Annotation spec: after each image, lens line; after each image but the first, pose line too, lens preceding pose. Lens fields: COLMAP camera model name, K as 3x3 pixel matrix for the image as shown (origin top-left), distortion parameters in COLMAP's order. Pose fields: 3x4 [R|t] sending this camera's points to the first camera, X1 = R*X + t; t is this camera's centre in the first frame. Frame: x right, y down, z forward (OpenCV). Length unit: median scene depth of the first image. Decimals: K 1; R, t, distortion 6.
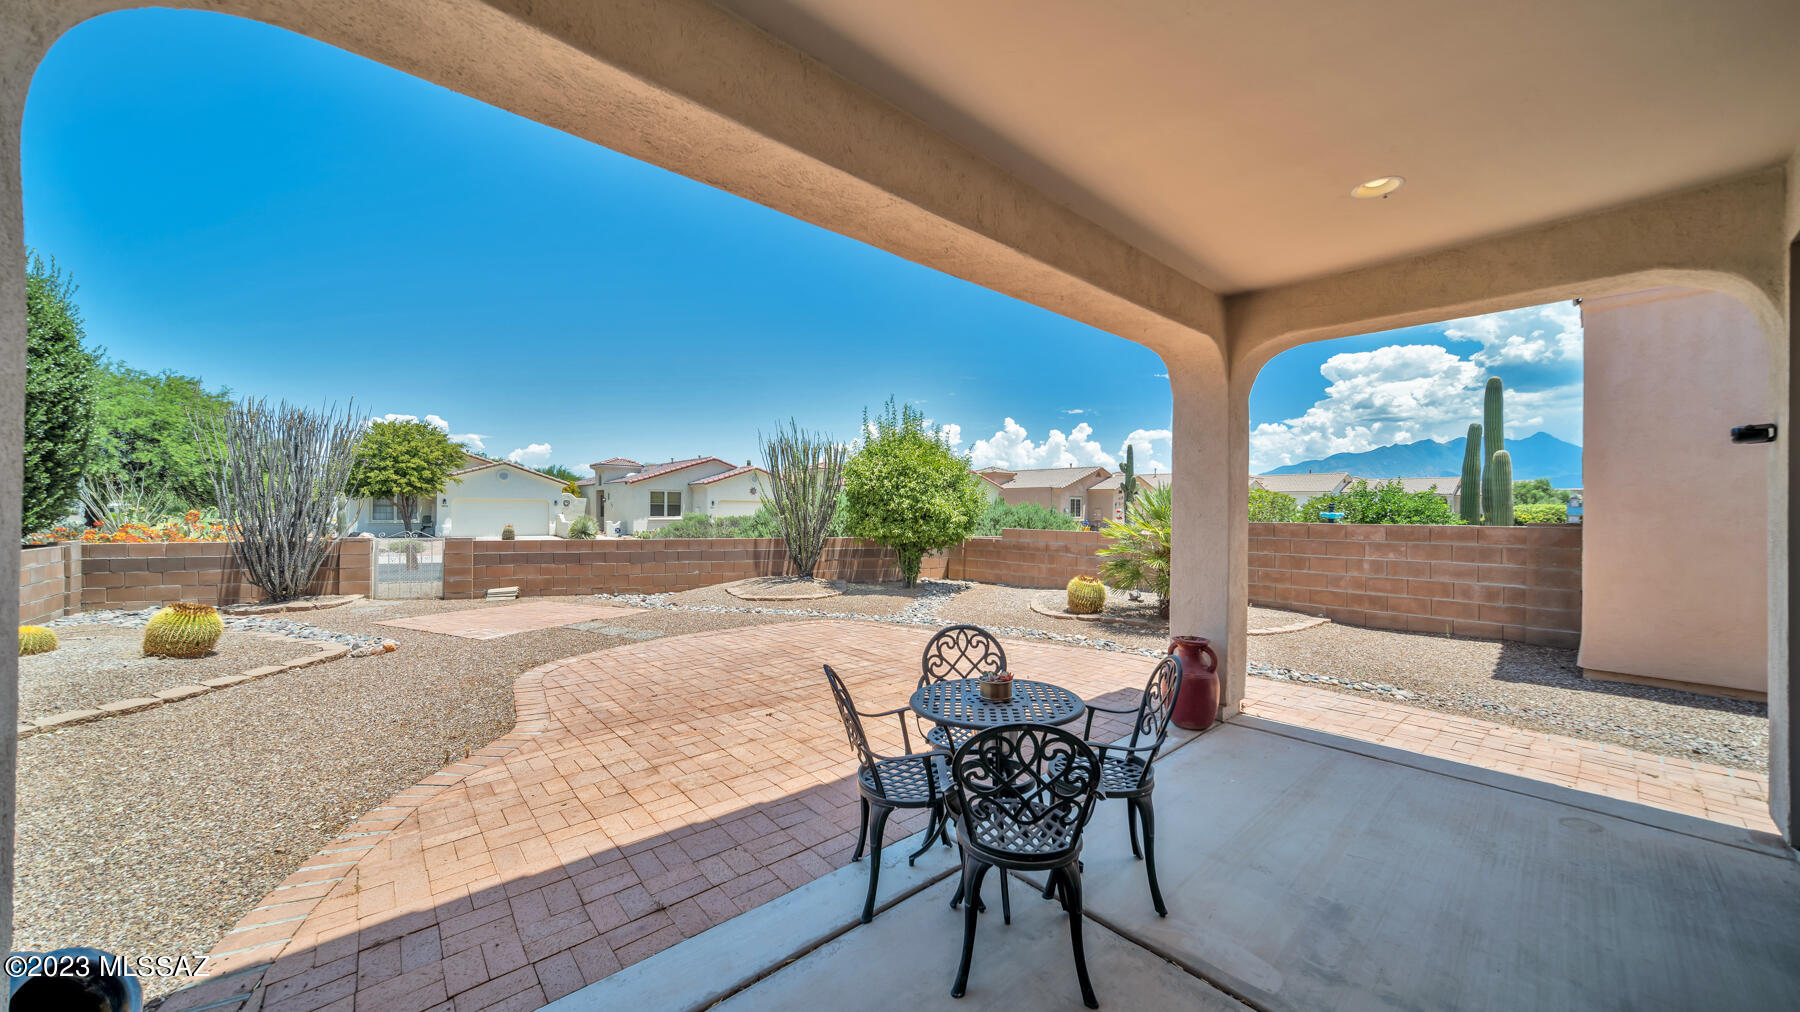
lens RADIAL K [[617.7, 0, 892.3], [0, 617.7, 506.2], [0, 0, 1]] dist [-0.008311, 0.000283]
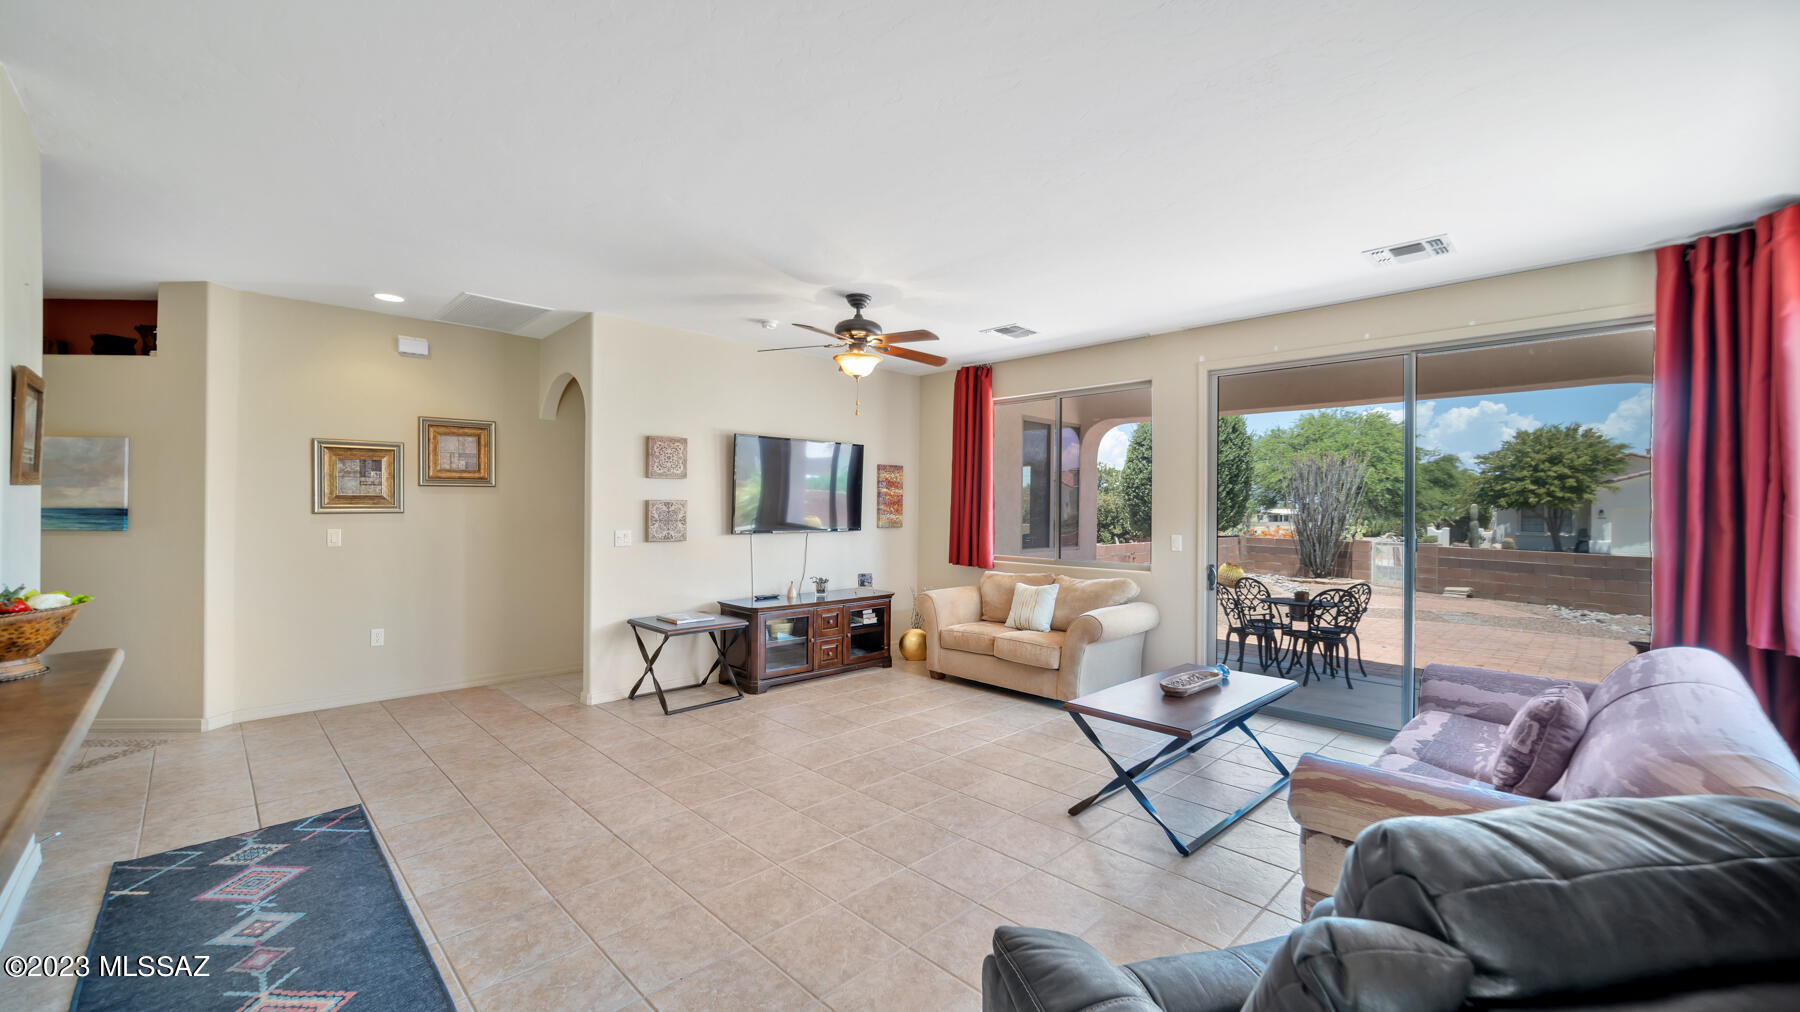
lens RADIAL K [[719.6, 0, 900.0], [0, 719.6, 506.0], [0, 0, 1]] dist [-0.003512, 0.007179]
pose [[0.069687, -0.010345, -0.997515, 0.252625], [-0.004327, 0.999934, -0.010673, -0.001759], [0.997560, 0.005060, 0.069638, -0.067607]]
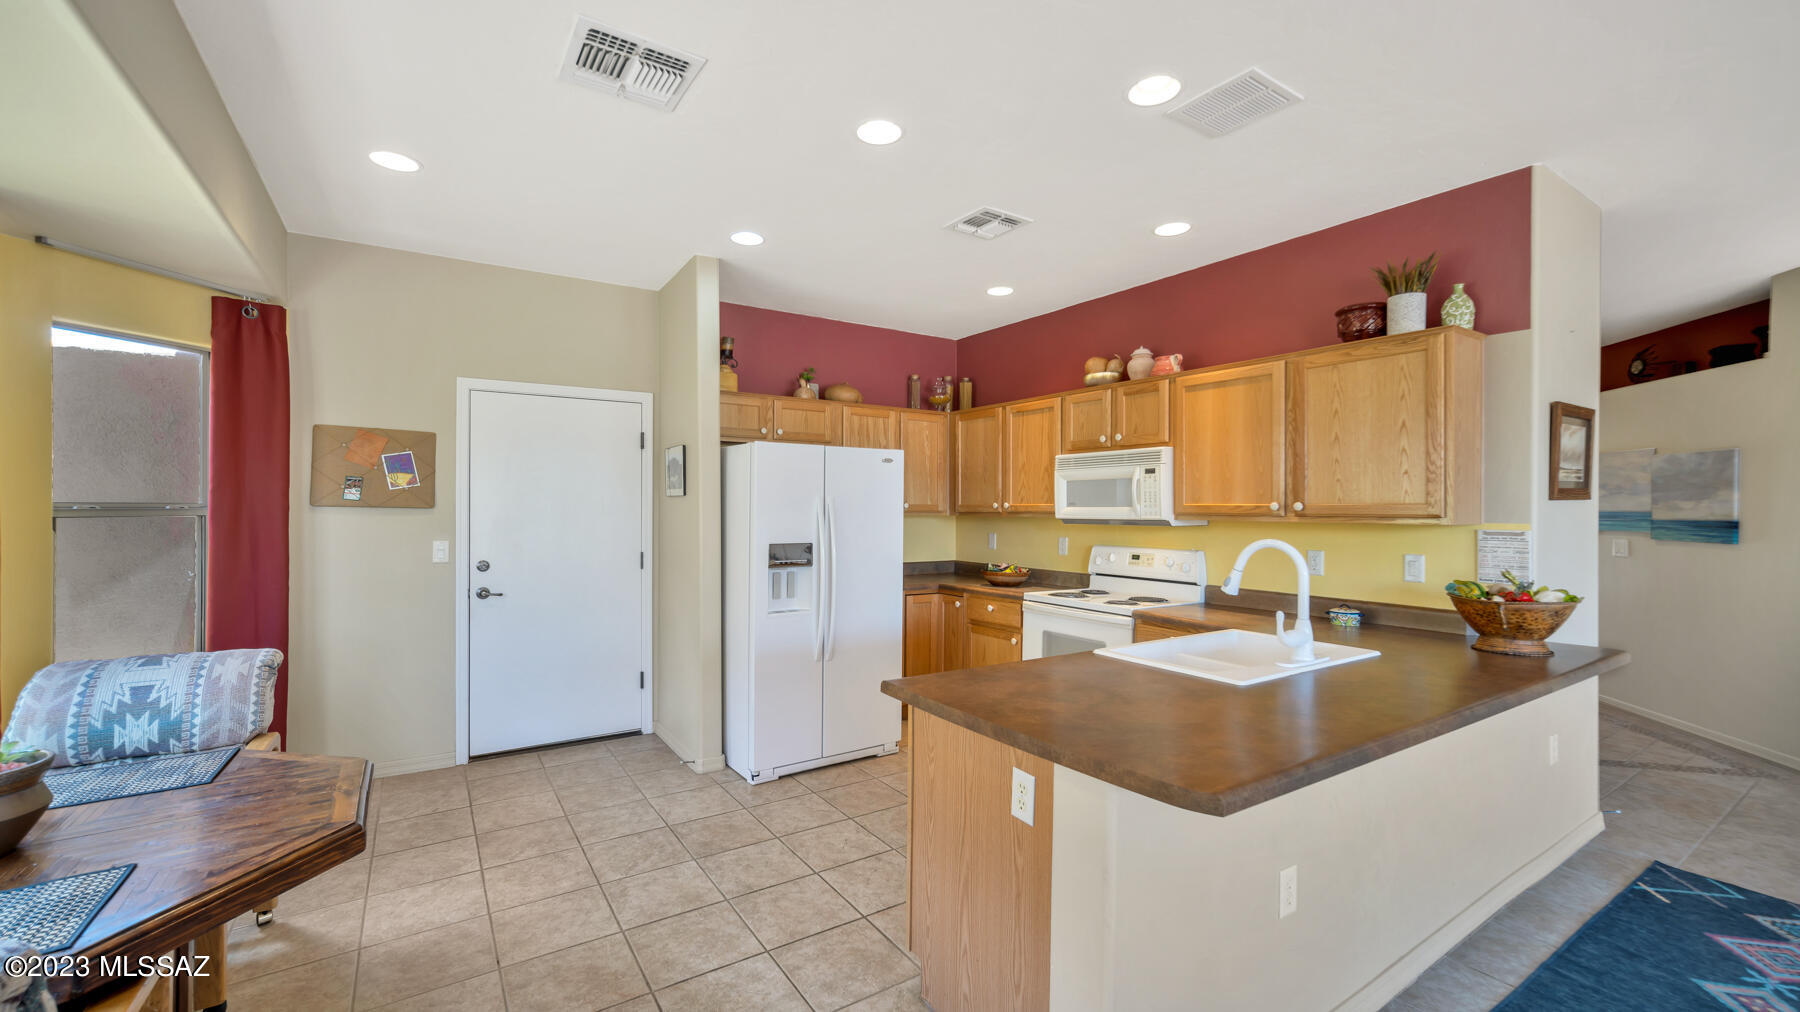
lens RADIAL K [[719.6, 0, 900.0], [0, 719.6, 506.0], [0, 0, 1]] dist [-0.003512, 0.007179]
pose [[-0.992556, -0.014575, 0.120911, 0.240460], [-0.015304, 0.999870, -0.005106, -0.001908], [-0.120821, -0.006919, -0.992650, -0.051486]]
